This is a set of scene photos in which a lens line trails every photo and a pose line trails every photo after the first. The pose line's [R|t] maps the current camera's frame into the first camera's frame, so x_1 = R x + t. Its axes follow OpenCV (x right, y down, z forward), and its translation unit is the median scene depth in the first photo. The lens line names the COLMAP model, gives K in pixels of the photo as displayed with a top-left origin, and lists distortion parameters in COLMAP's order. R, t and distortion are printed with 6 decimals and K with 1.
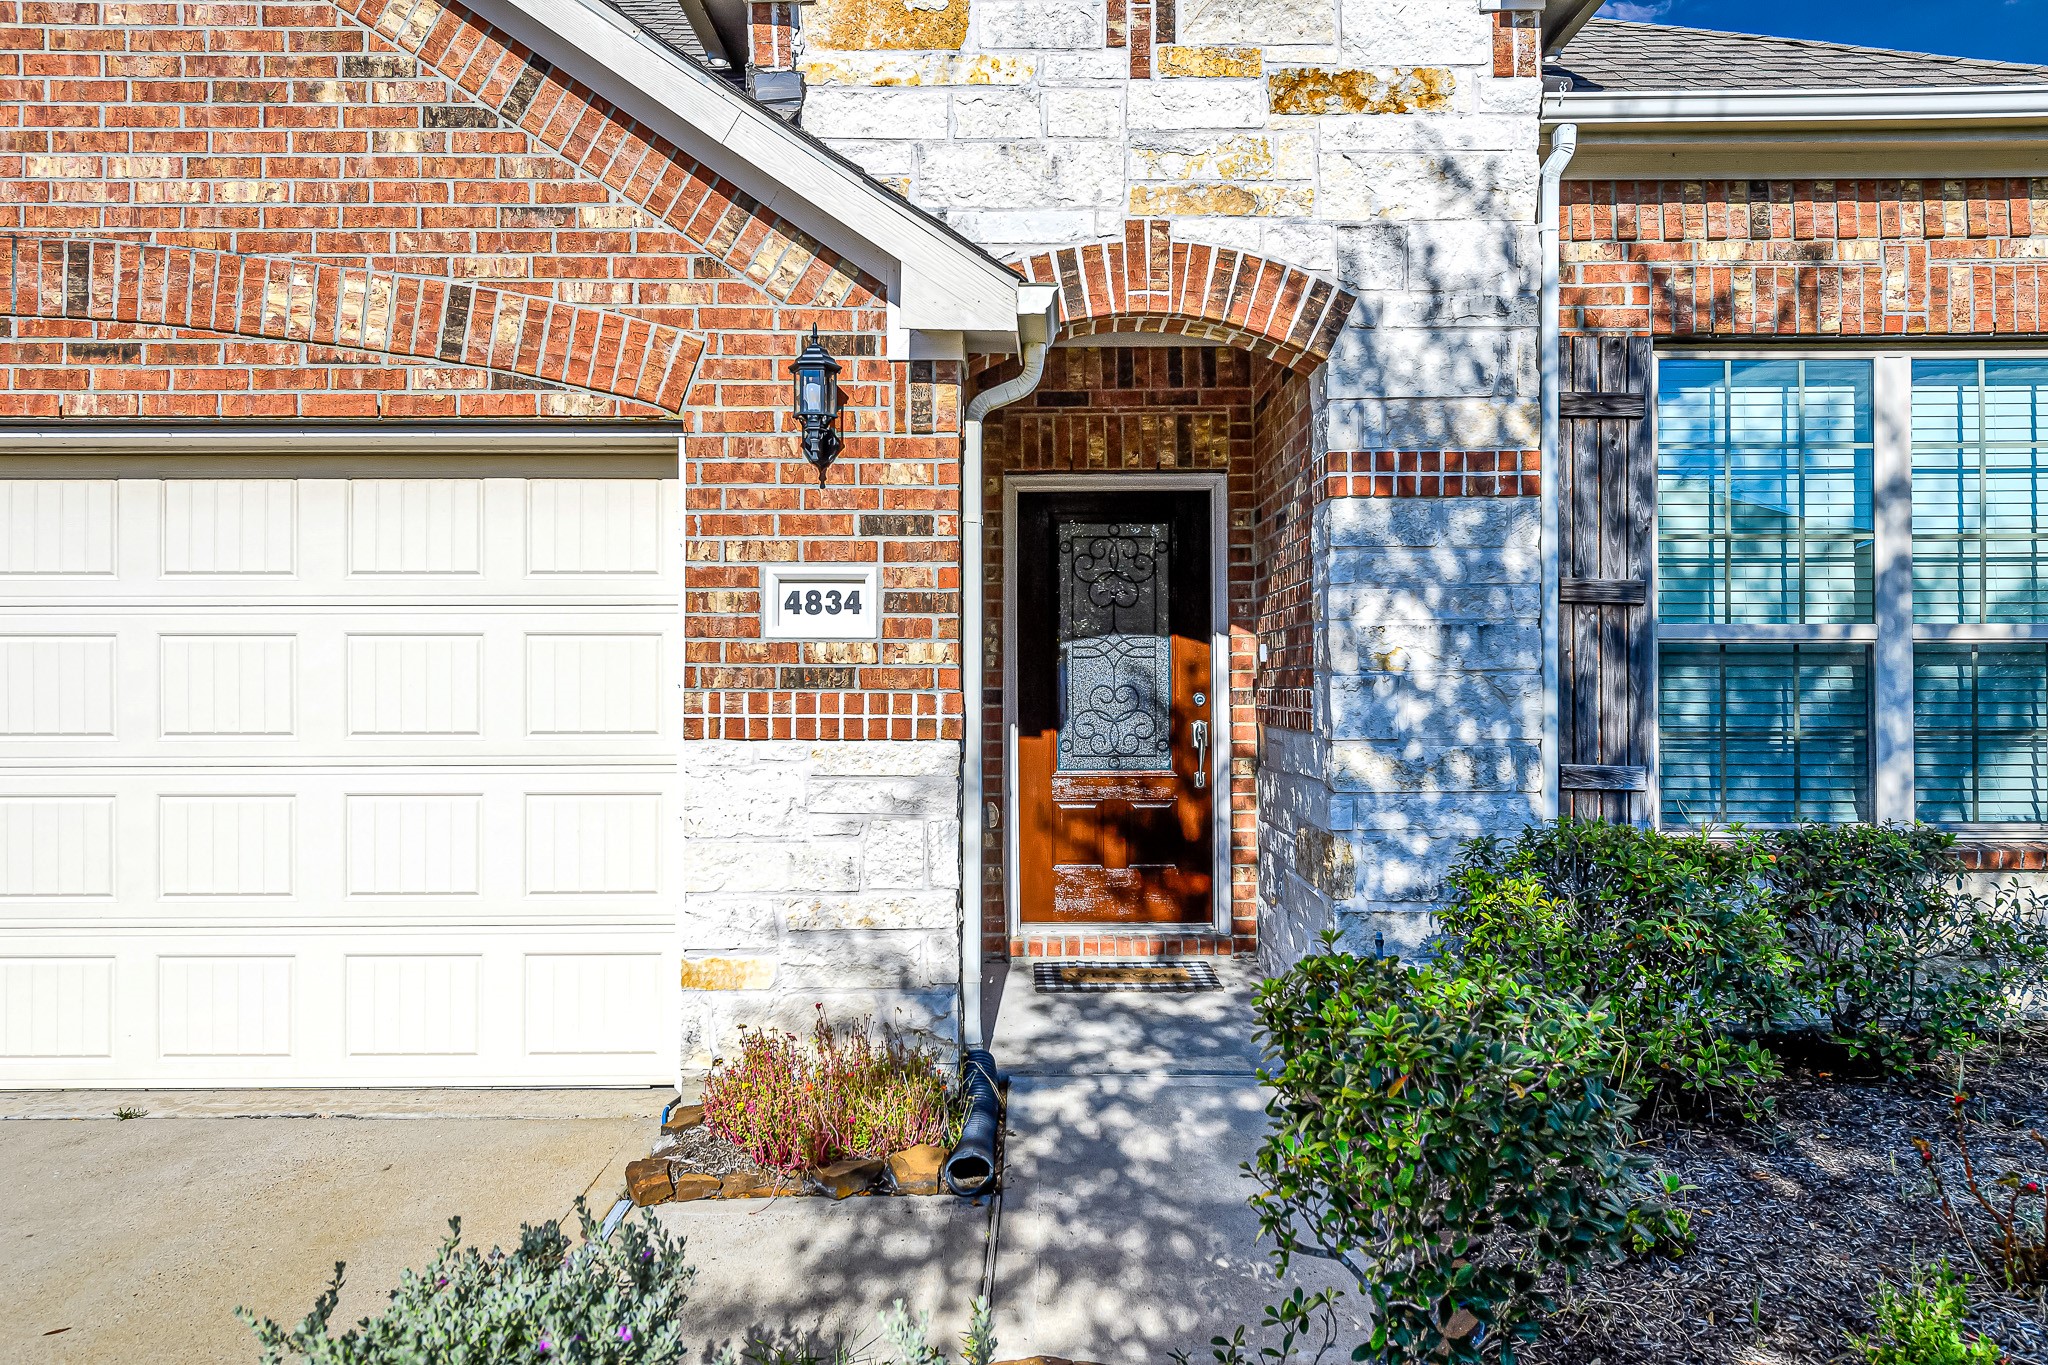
lens RADIAL K [[1378.7, 0, 1024.0], [0, 1378.7, 682.5], [0, 0, 1]] dist [0.025619, -0.015823]
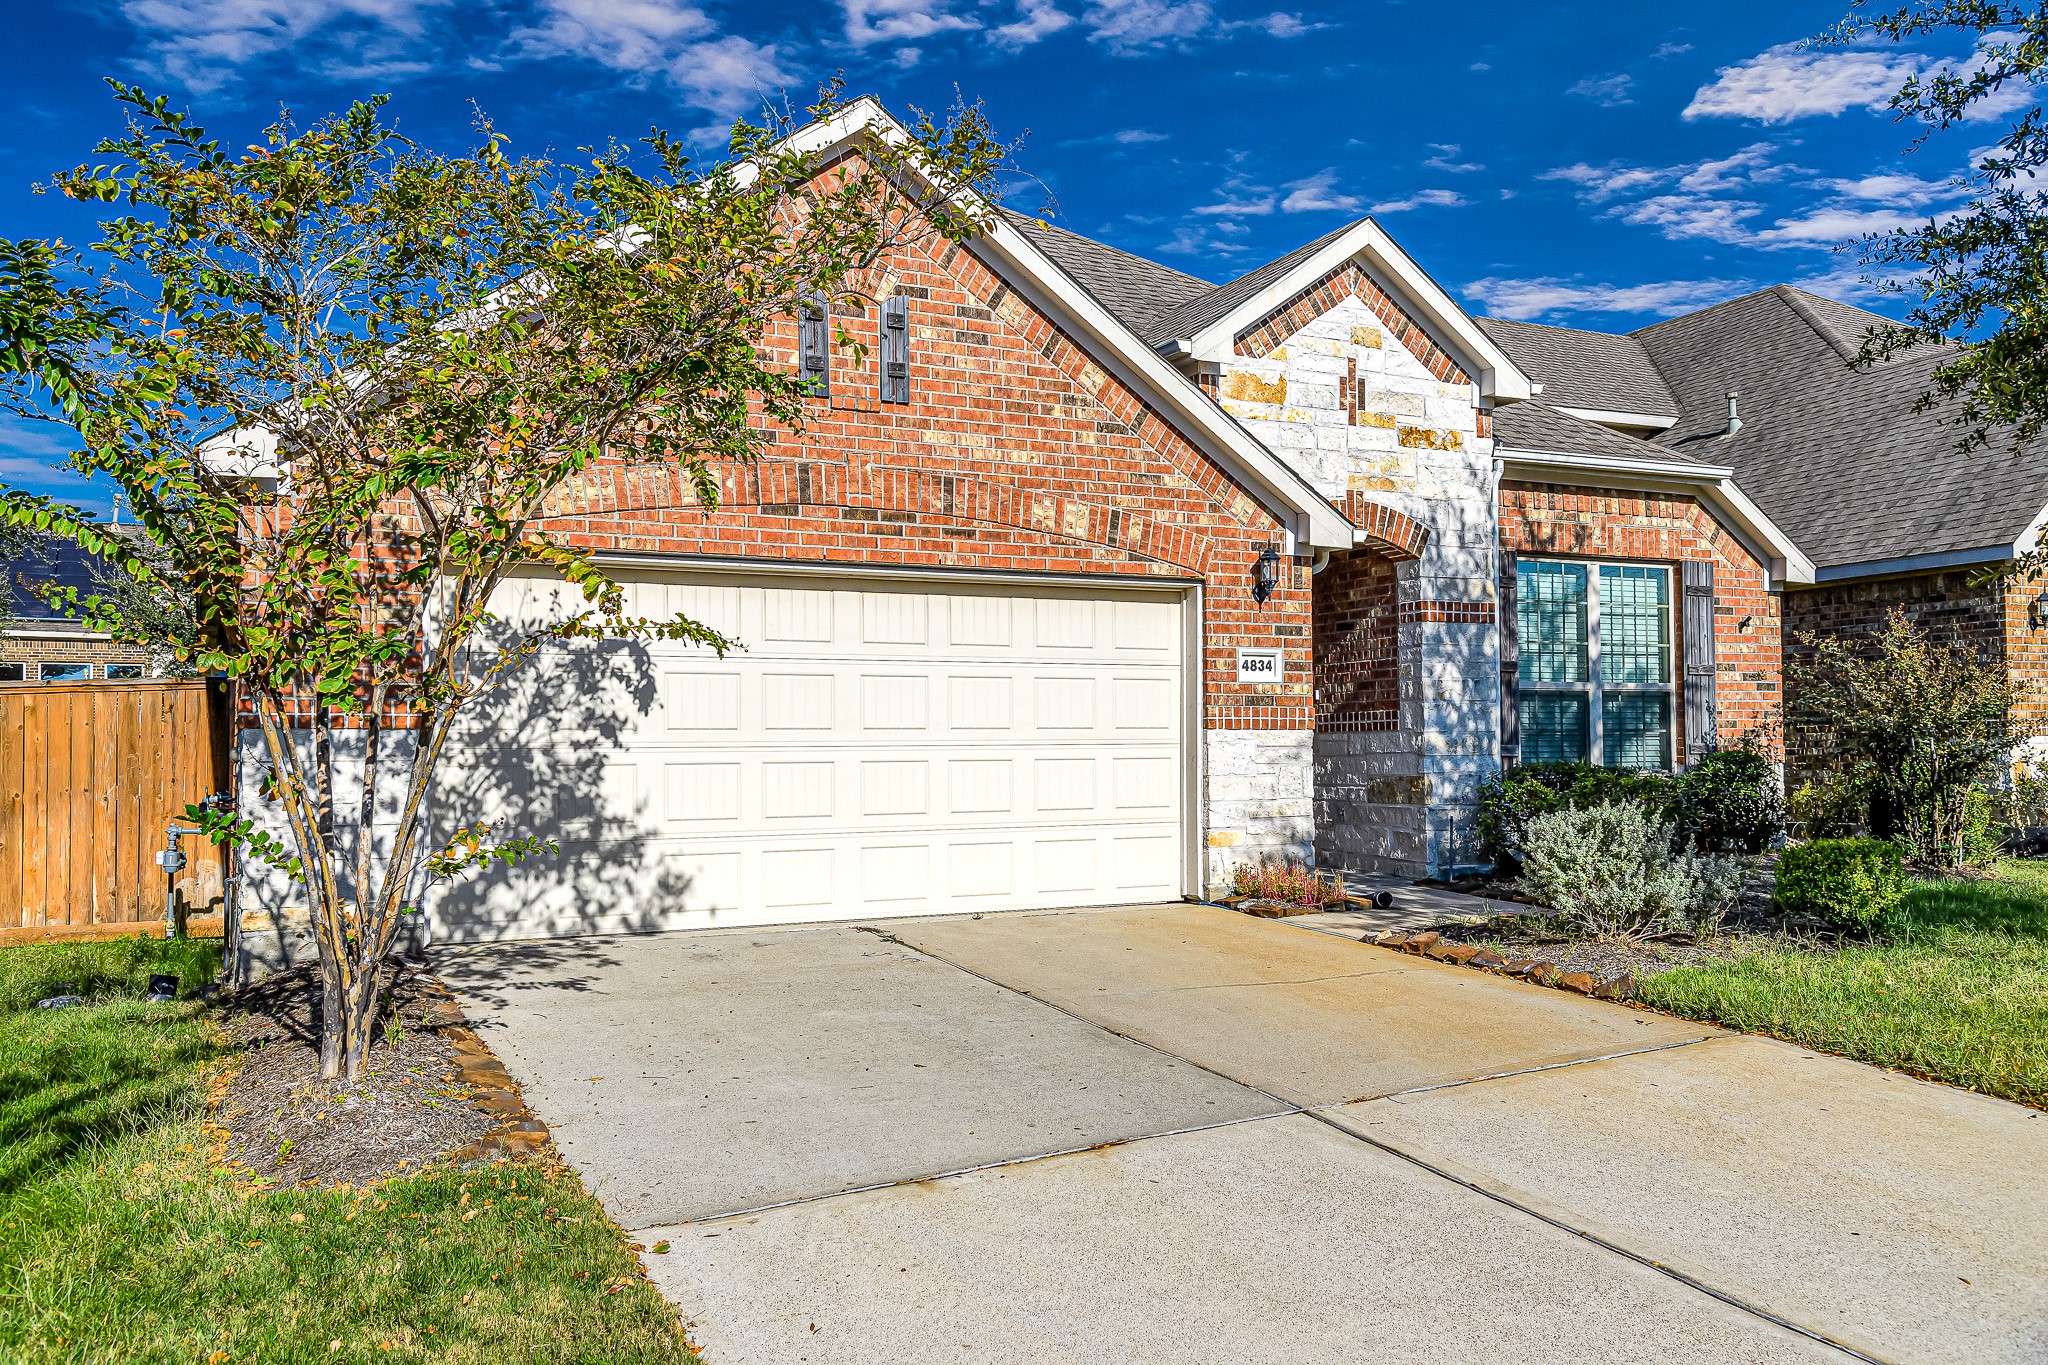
lens RADIAL K [[1635.9, 0, 1025.9], [0, 1635.9, 737.2], [0, 0, 1]] dist [0.042764, -0.003629]
pose [[0.891216, -0.002934, 0.453569, -1.630480], [0.008905, 0.999900, -0.011030, 0.078356], [-0.453491, 0.013869, 0.891153, -1.109900]]
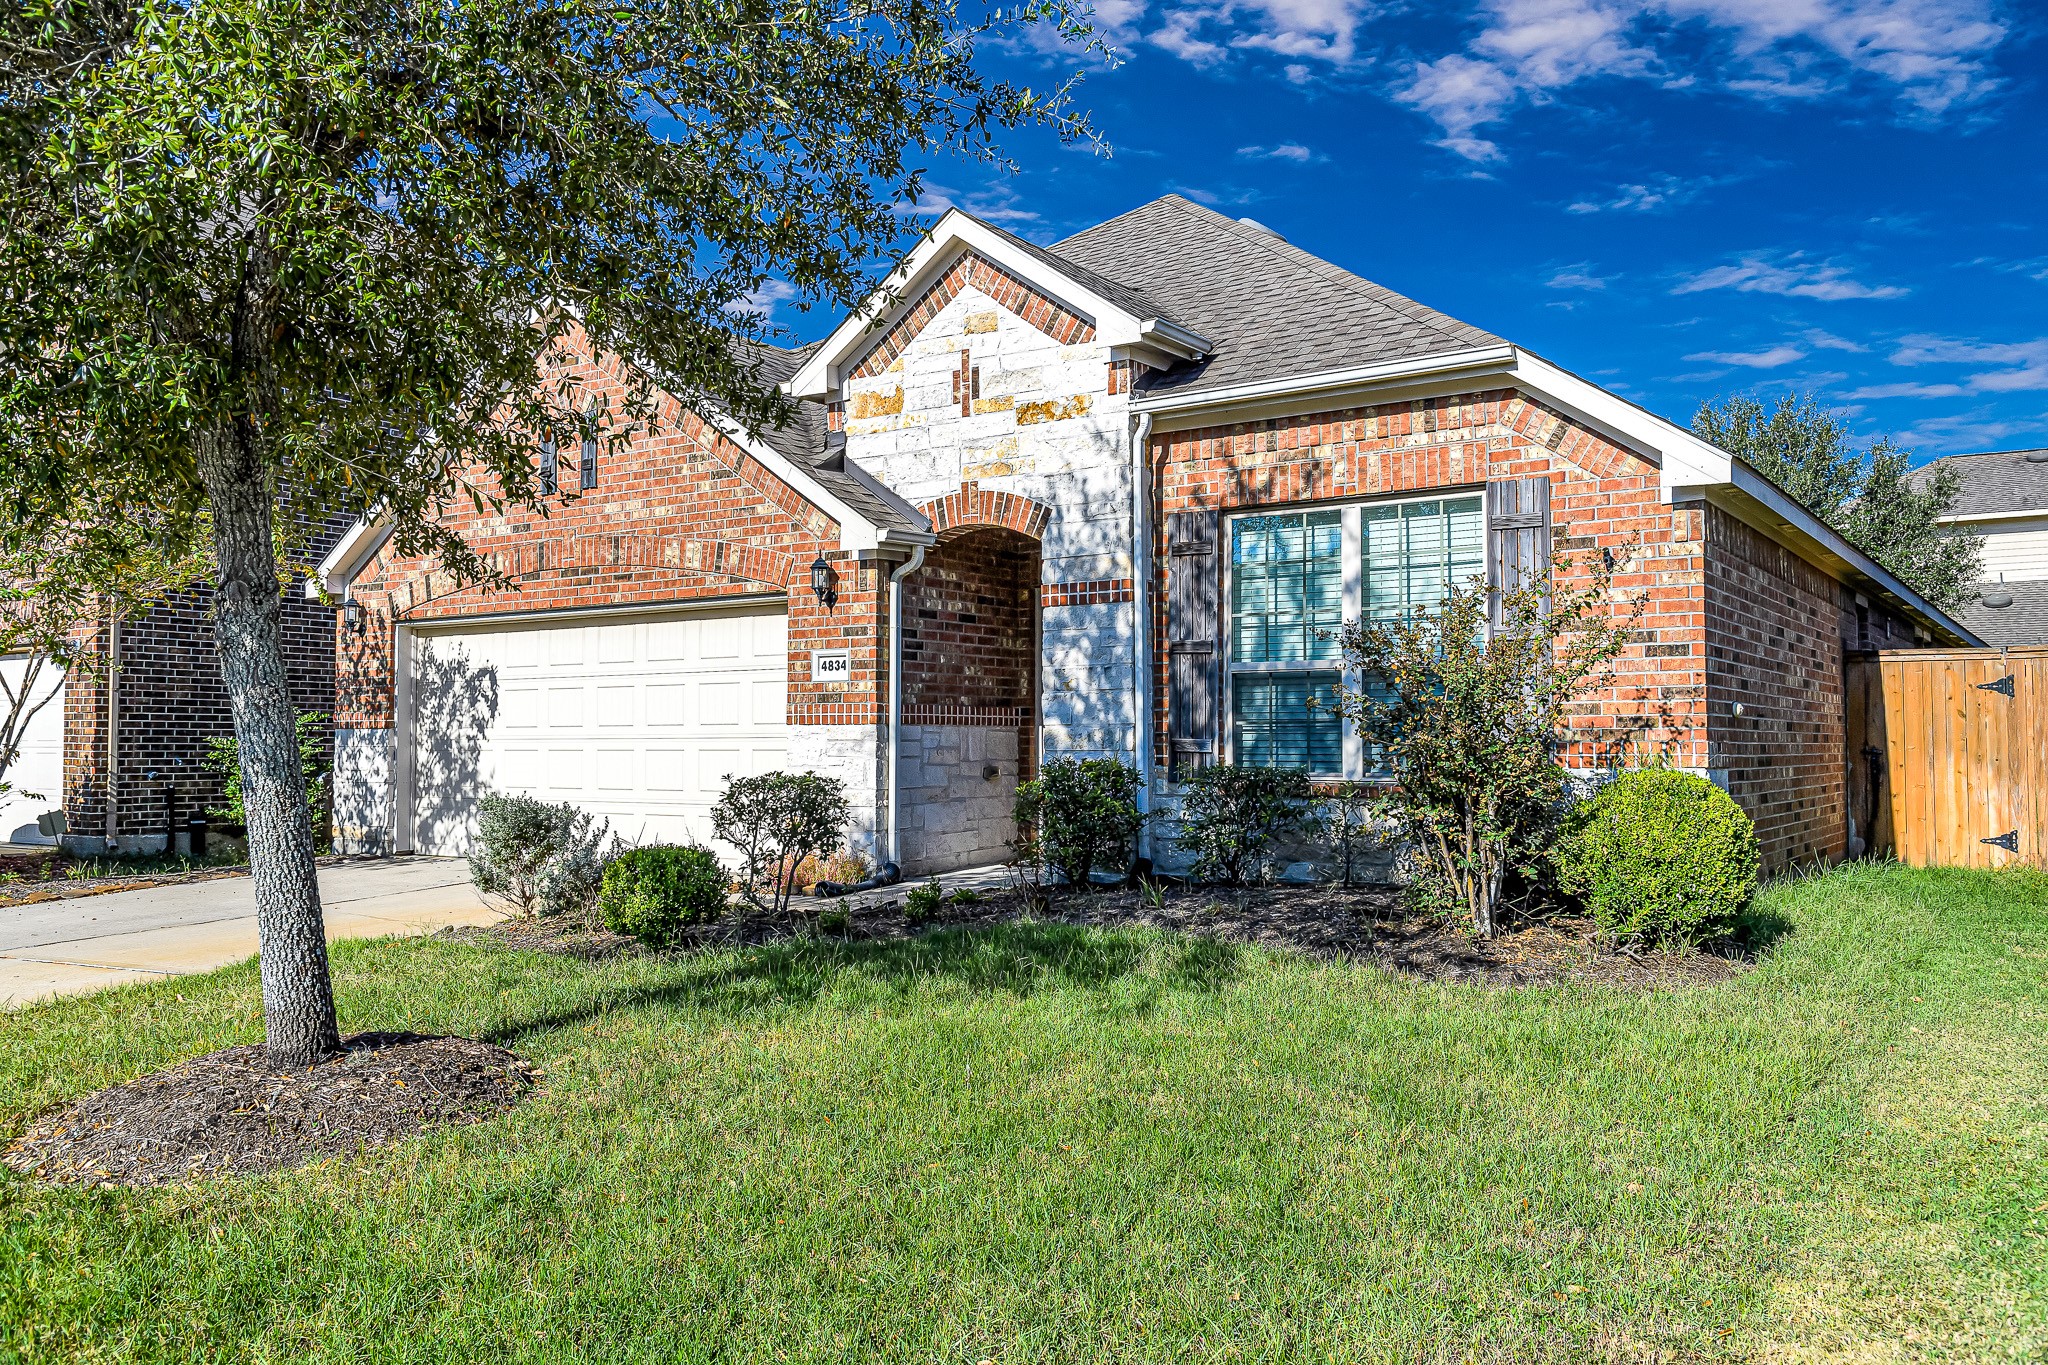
lens RADIAL K [[1604.9, 0, 1024.0], [0, 1604.9, 682.5], [0, 0, 1]] dist [0.051631, -0.000363]
pose [[0.823771, -0.022215, -0.566487, 1.659759], [0.003922, 0.999431, -0.033490, 0.062883], [0.566909, 0.025367, 0.823390, -1.052080]]
